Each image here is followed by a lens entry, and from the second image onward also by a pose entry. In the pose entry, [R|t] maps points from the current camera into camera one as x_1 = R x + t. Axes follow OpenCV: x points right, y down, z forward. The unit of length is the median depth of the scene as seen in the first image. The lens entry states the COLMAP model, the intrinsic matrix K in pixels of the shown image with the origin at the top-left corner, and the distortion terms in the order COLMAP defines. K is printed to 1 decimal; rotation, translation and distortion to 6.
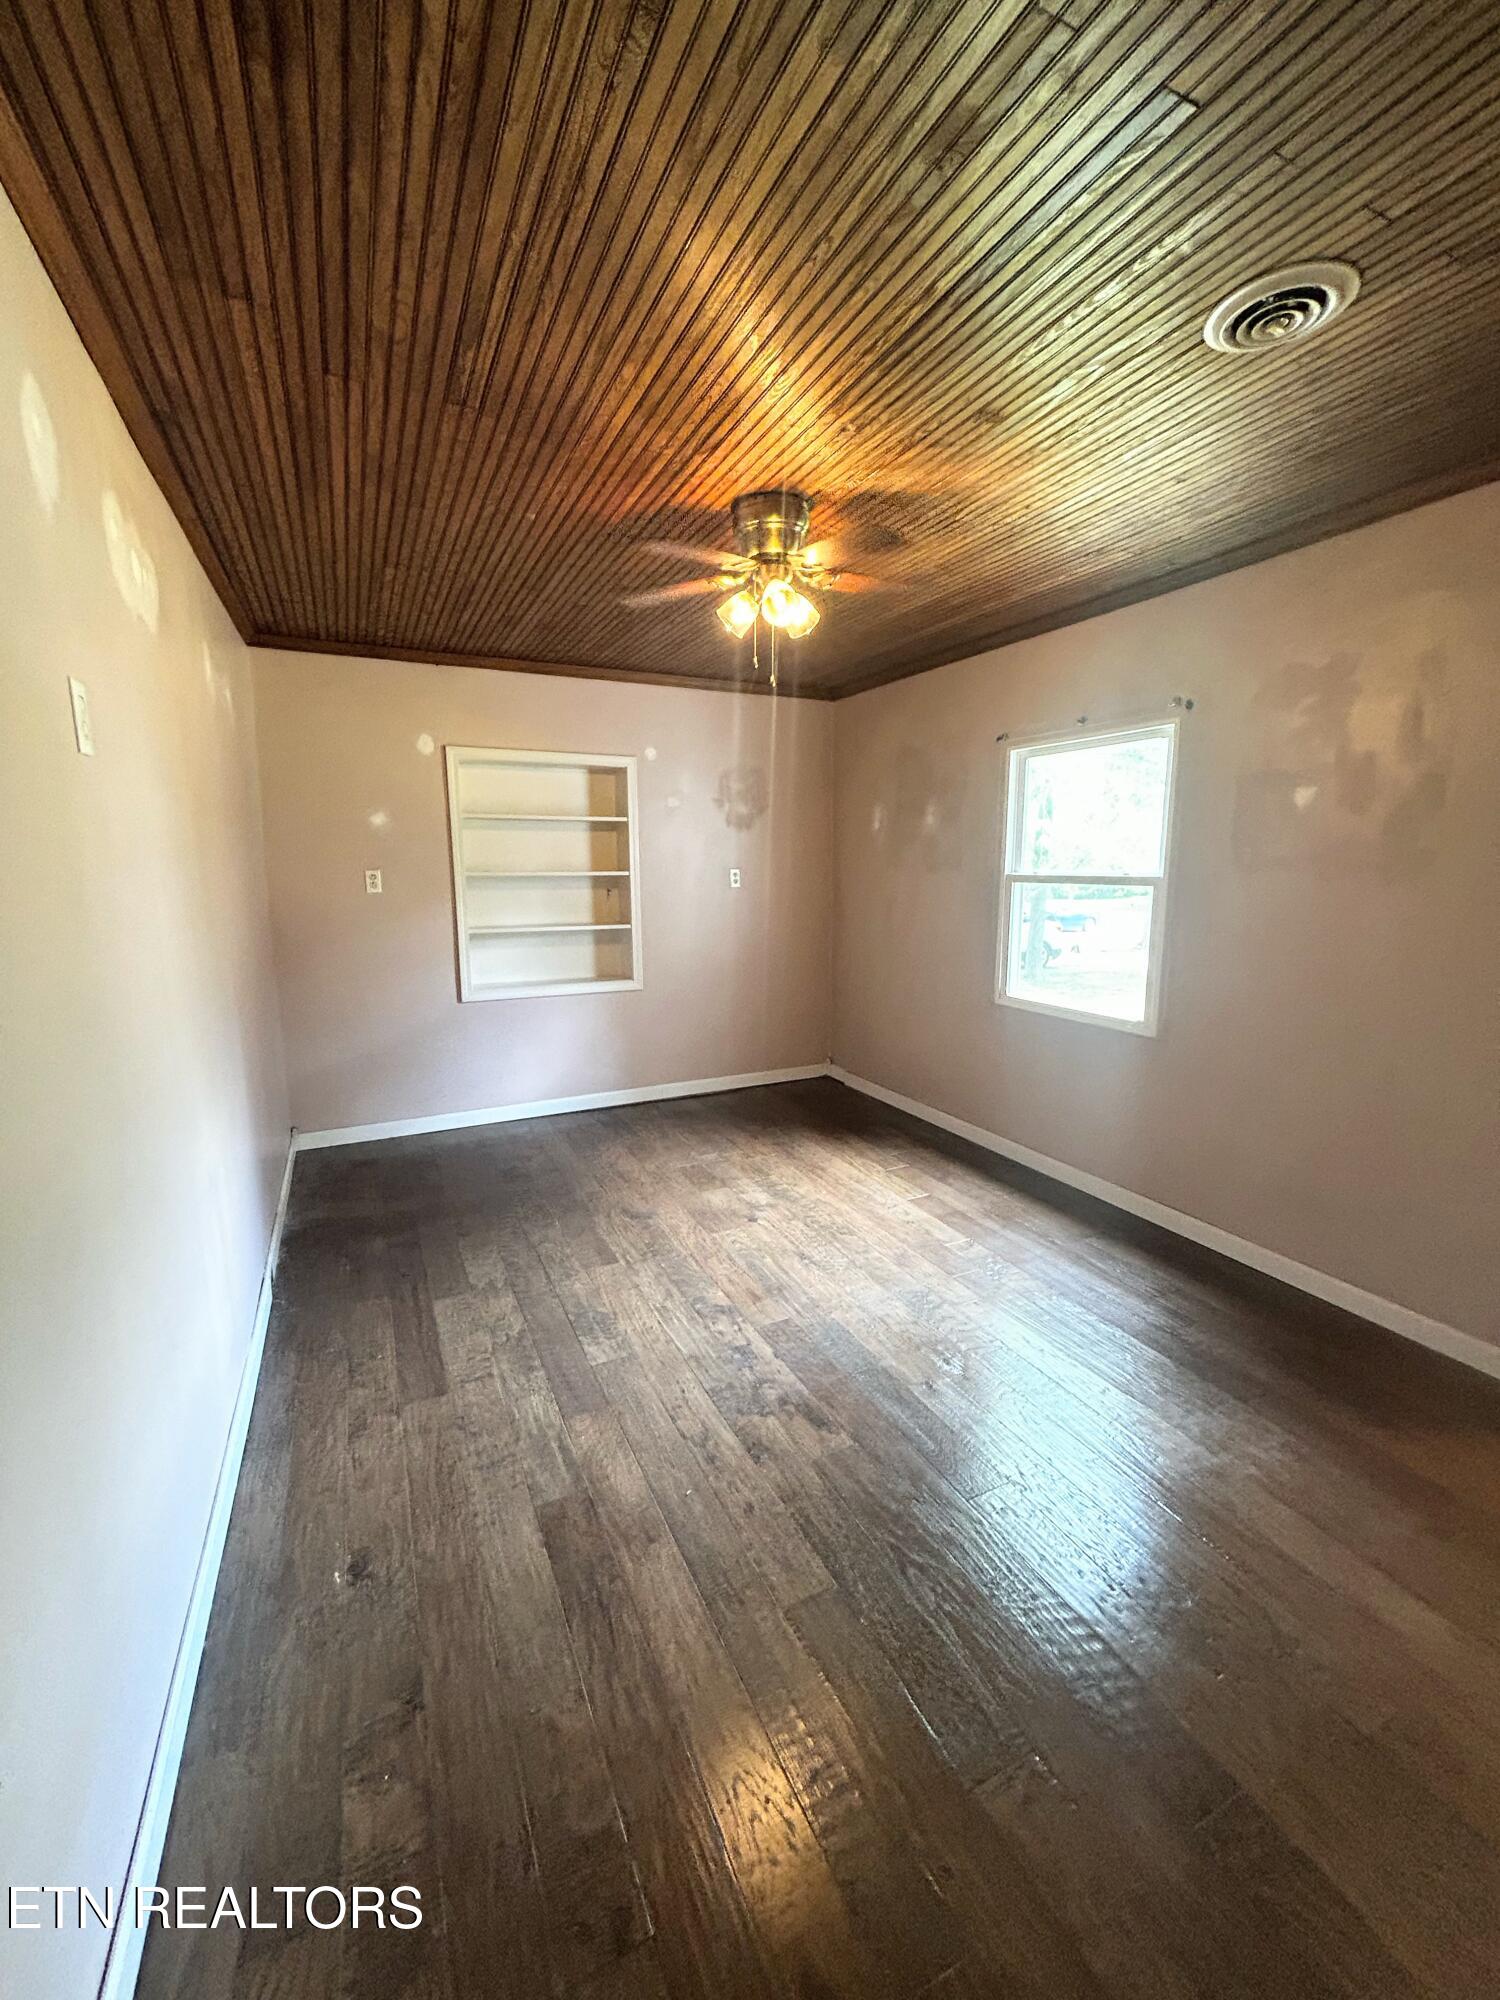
lens RADIAL K [[808.0, 0, 748.8], [0, 808.0, 1002.5], [0, 0, 1]] dist [-0.003663, 0.000051]
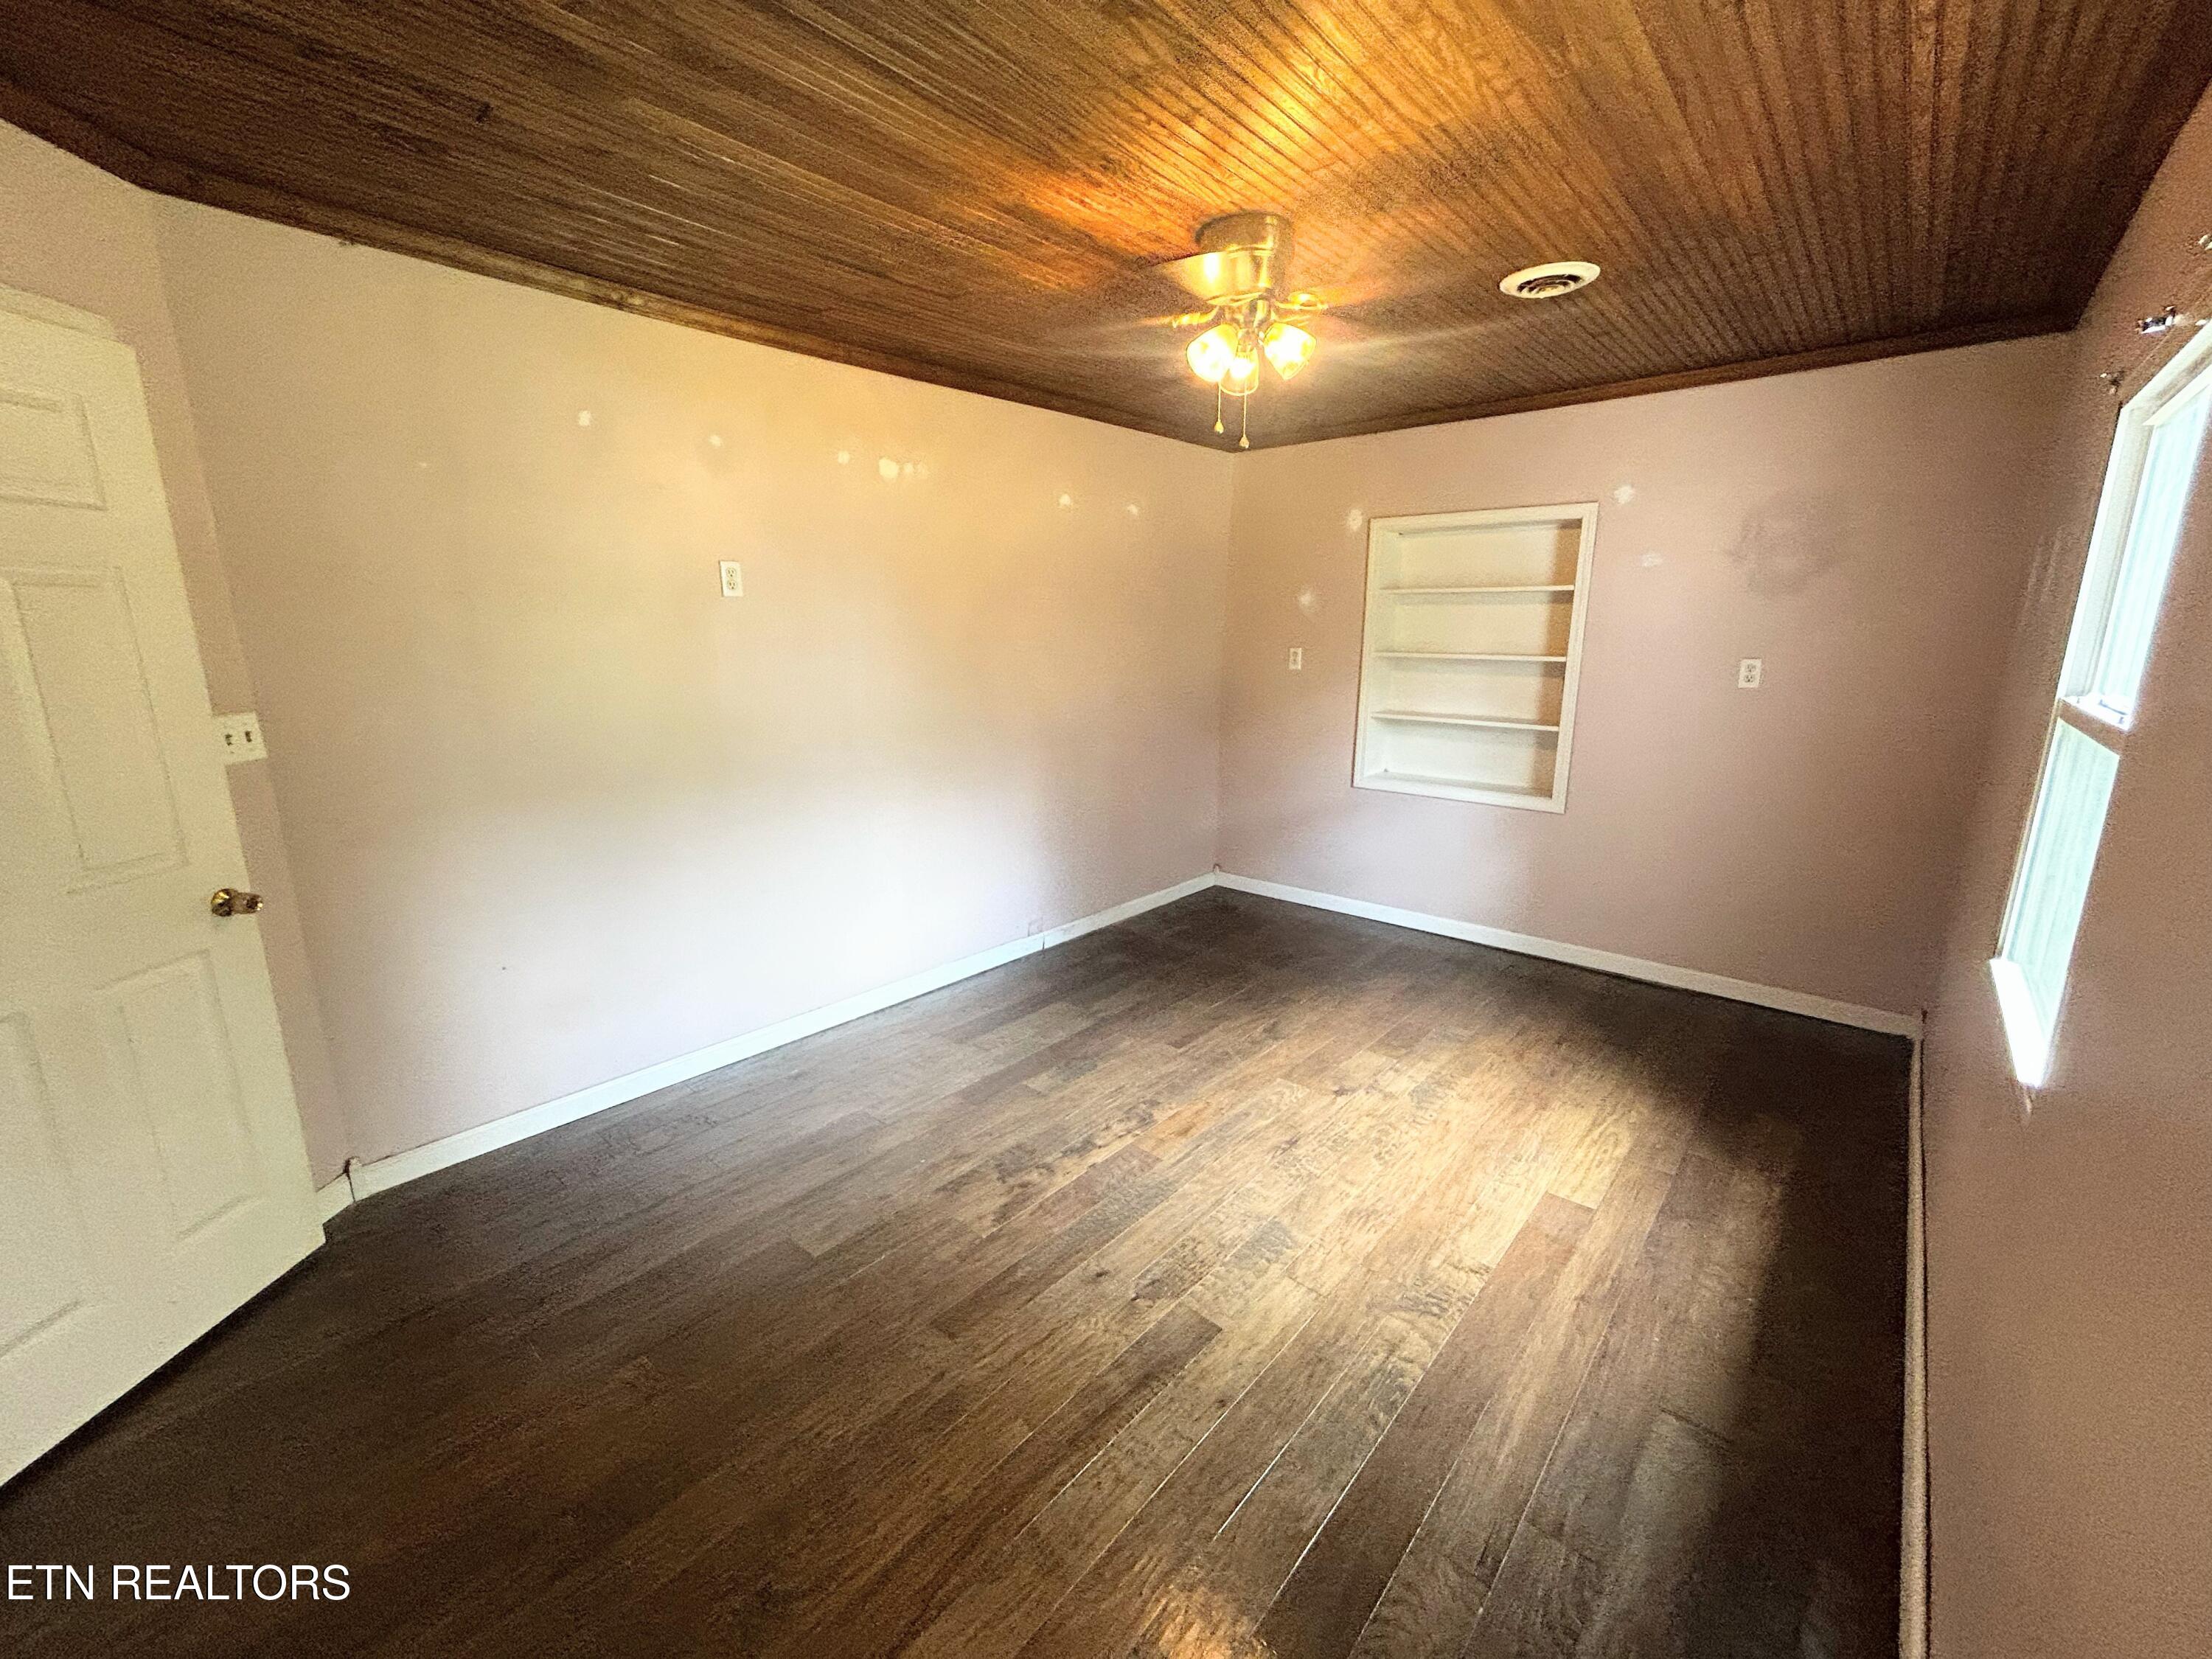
lens RADIAL K [[893.6, 0, 1106.4], [0, 893.6, 828.2], [0, 0, 1]] dist [-0.003663, 0.000051]
pose [[0.386480, 0.208809, -0.898350, 0.594538], [-0.160020, 0.974443, 0.157654, -0.086042], [0.908310, 0.082824, 0.410016, 0.346236]]
